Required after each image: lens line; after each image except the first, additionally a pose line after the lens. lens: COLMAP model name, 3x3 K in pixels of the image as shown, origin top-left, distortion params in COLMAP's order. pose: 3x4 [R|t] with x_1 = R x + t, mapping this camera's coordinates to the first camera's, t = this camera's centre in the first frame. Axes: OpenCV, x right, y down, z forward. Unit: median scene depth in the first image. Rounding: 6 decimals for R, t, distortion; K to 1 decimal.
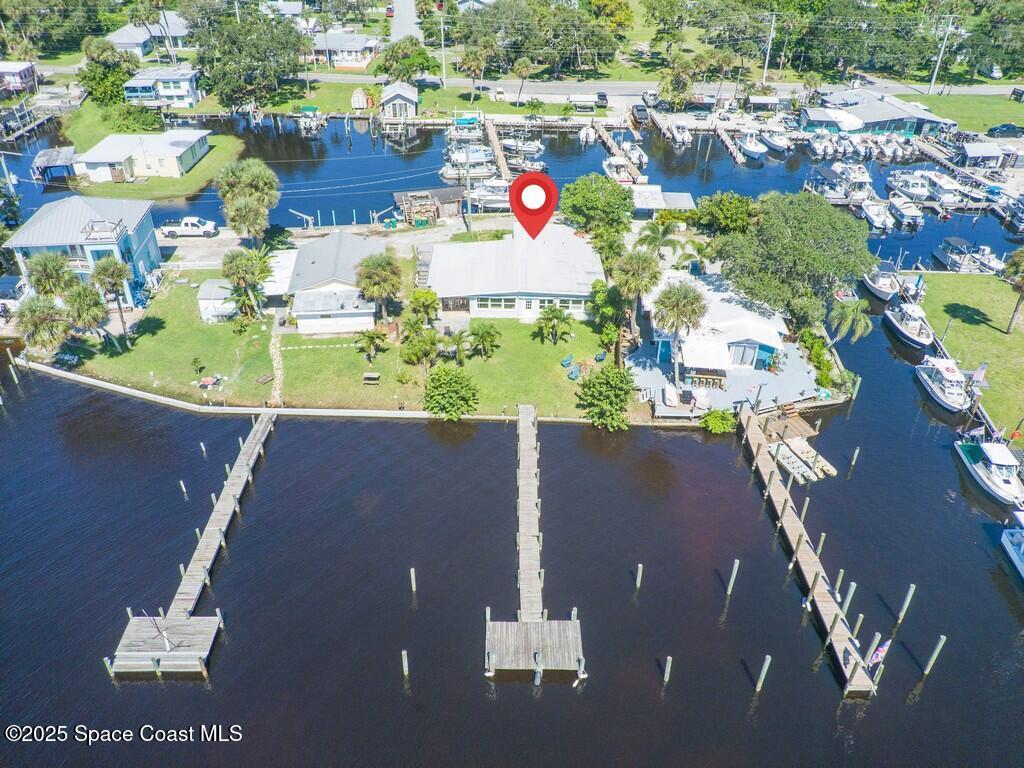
lens RADIAL K [[782.9, 0, 506.7], [0, 782.9, 378.3], [0, 0, 1]] dist [0.090464, -0.137279]
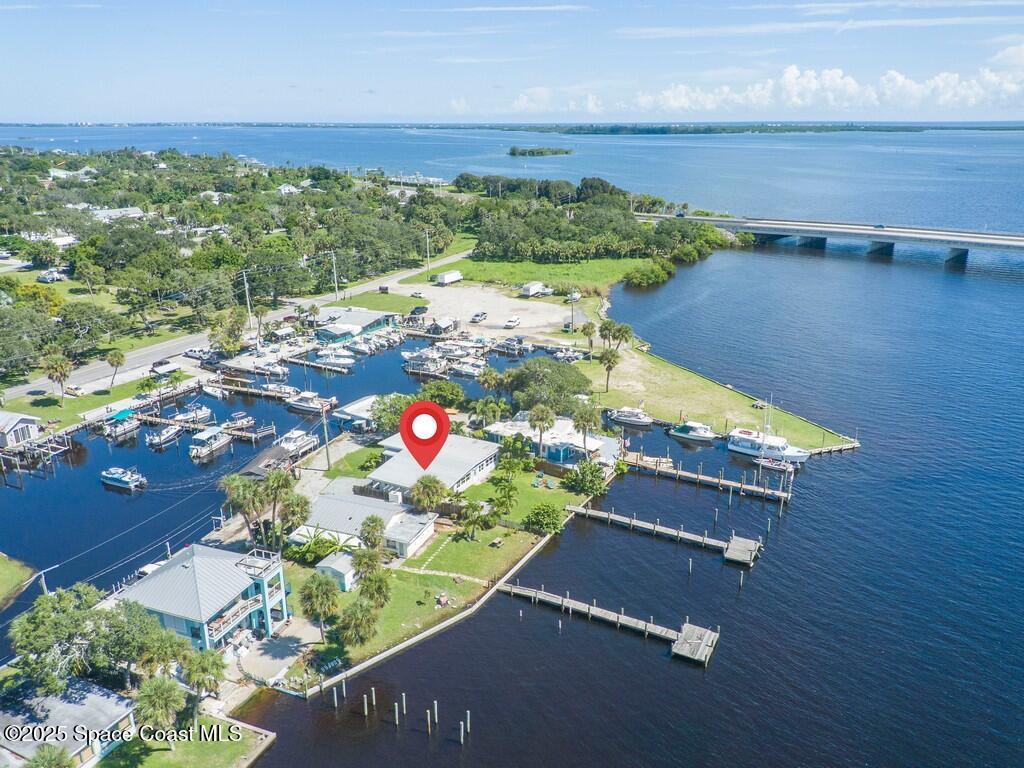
lens RADIAL K [[782.9, 0, 506.7], [0, 782.9, 378.3], [0, 0, 1]] dist [0.090464, -0.137279]
pose [[0.476242, -0.295506, 0.828172, -0.706330], [0.484295, 0.874265, 0.033458, -0.168845], [-0.733929, 0.385145, 0.559474, 0.023487]]
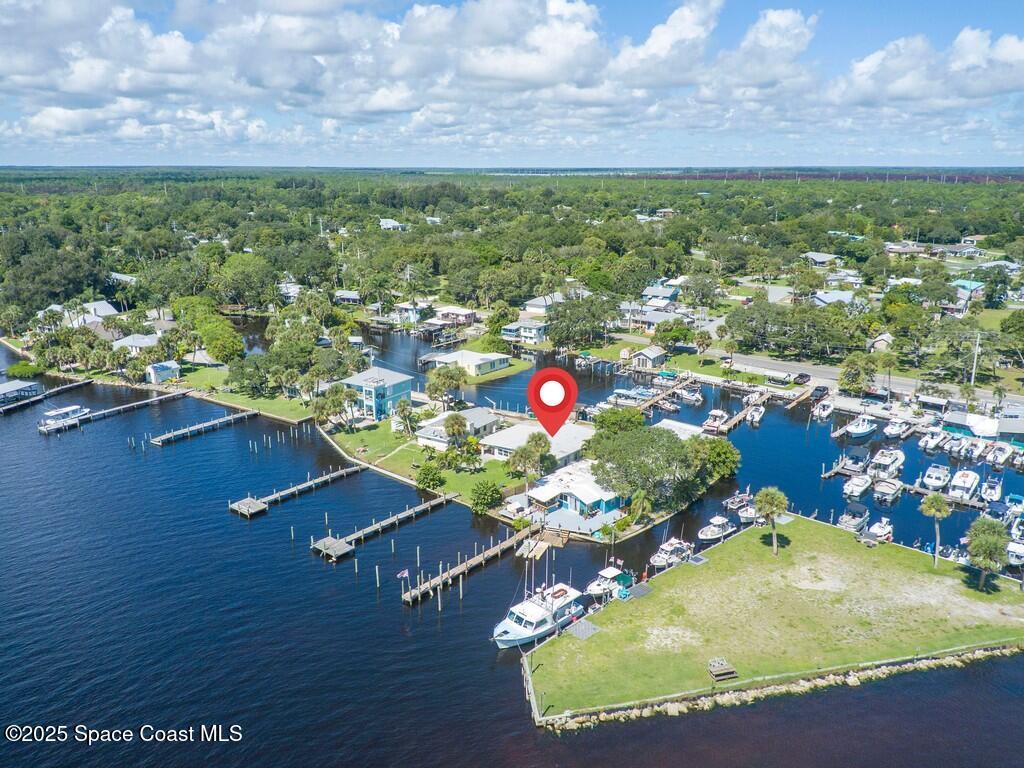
lens RADIAL K [[782.9, 0, 506.7], [0, 782.9, 378.3], [0, 0, 1]] dist [0.090464, -0.137279]
pose [[0.758625, 0.151466, -0.633676, 0.680275], [-0.338459, 0.922686, -0.184650, 0.046753], [0.556716, 0.354554, 0.751238, -0.251371]]
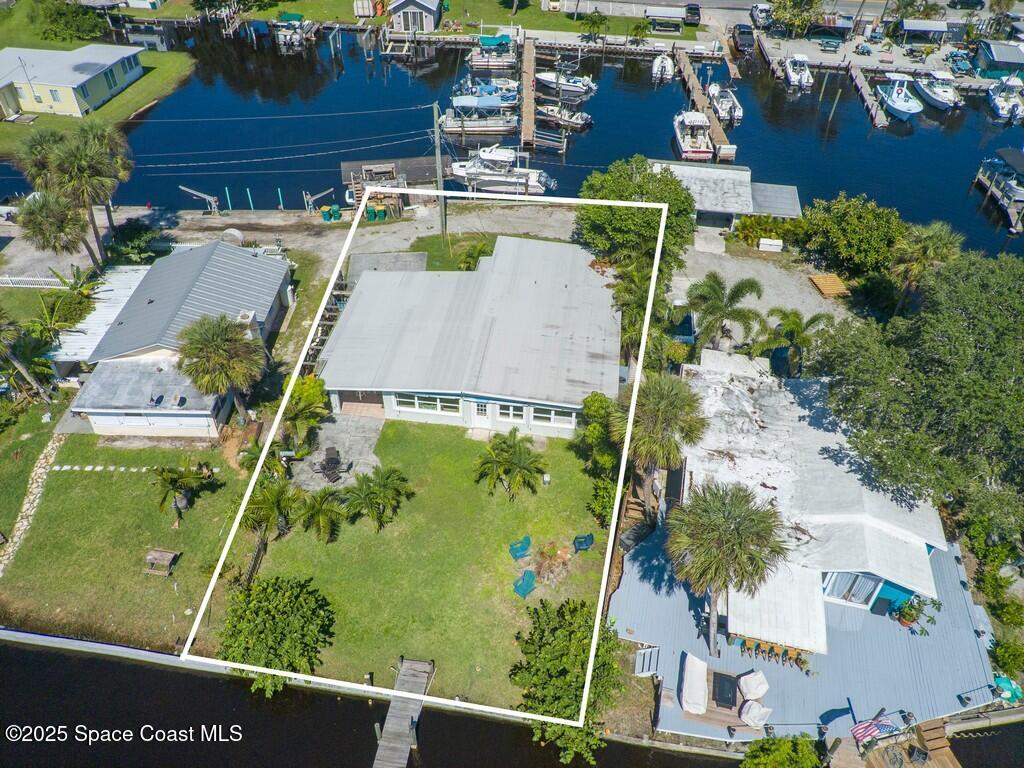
lens RADIAL K [[789.4, 0, 506.1], [0, 789.4, 382.7], [0, 0, 1]] dist [0.000516, 0.011581]
pose [[0.991011, 0.084388, -0.103804, 0.065337], [-0.070726, 0.989133, 0.128897, -0.118506], [0.113553, -0.120397, 0.986210, 0.265507]]
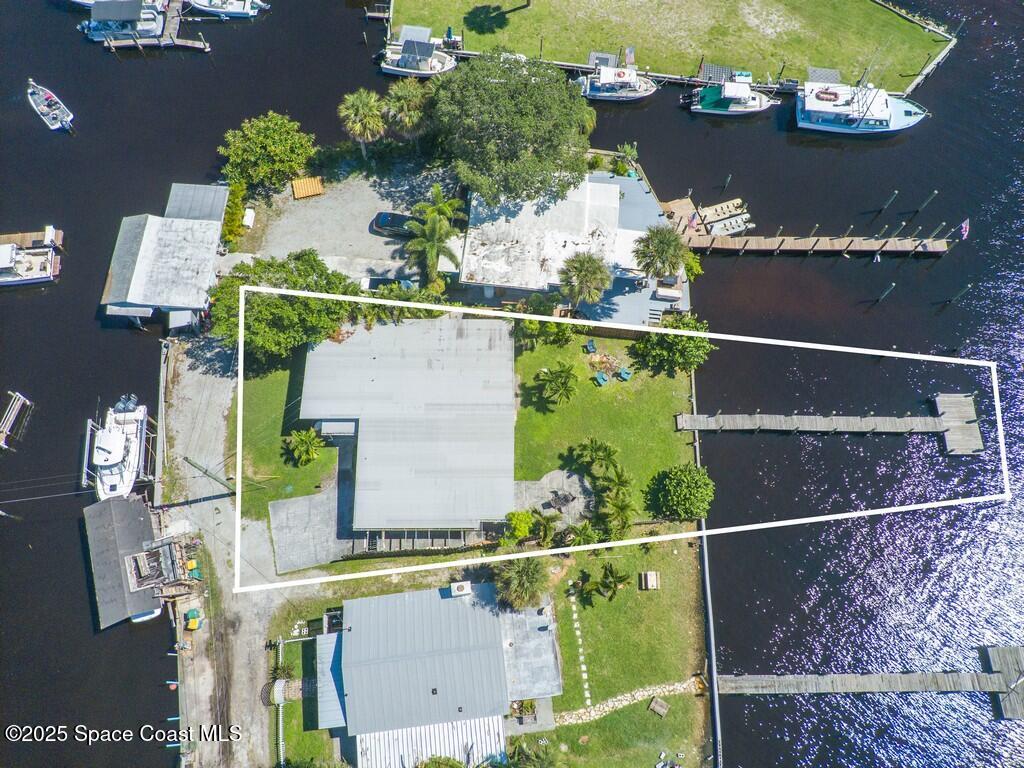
lens RADIAL K [[782.9, 0, 506.7], [0, 782.9, 378.3], [0, 0, 1]] dist [0.090464, -0.137279]
pose [[-0.002795, -0.940908, 0.338649, -0.143759], [0.522237, 0.287427, 0.802903, -0.492907], [-0.852796, 0.179100, 0.490574, 0.347159]]
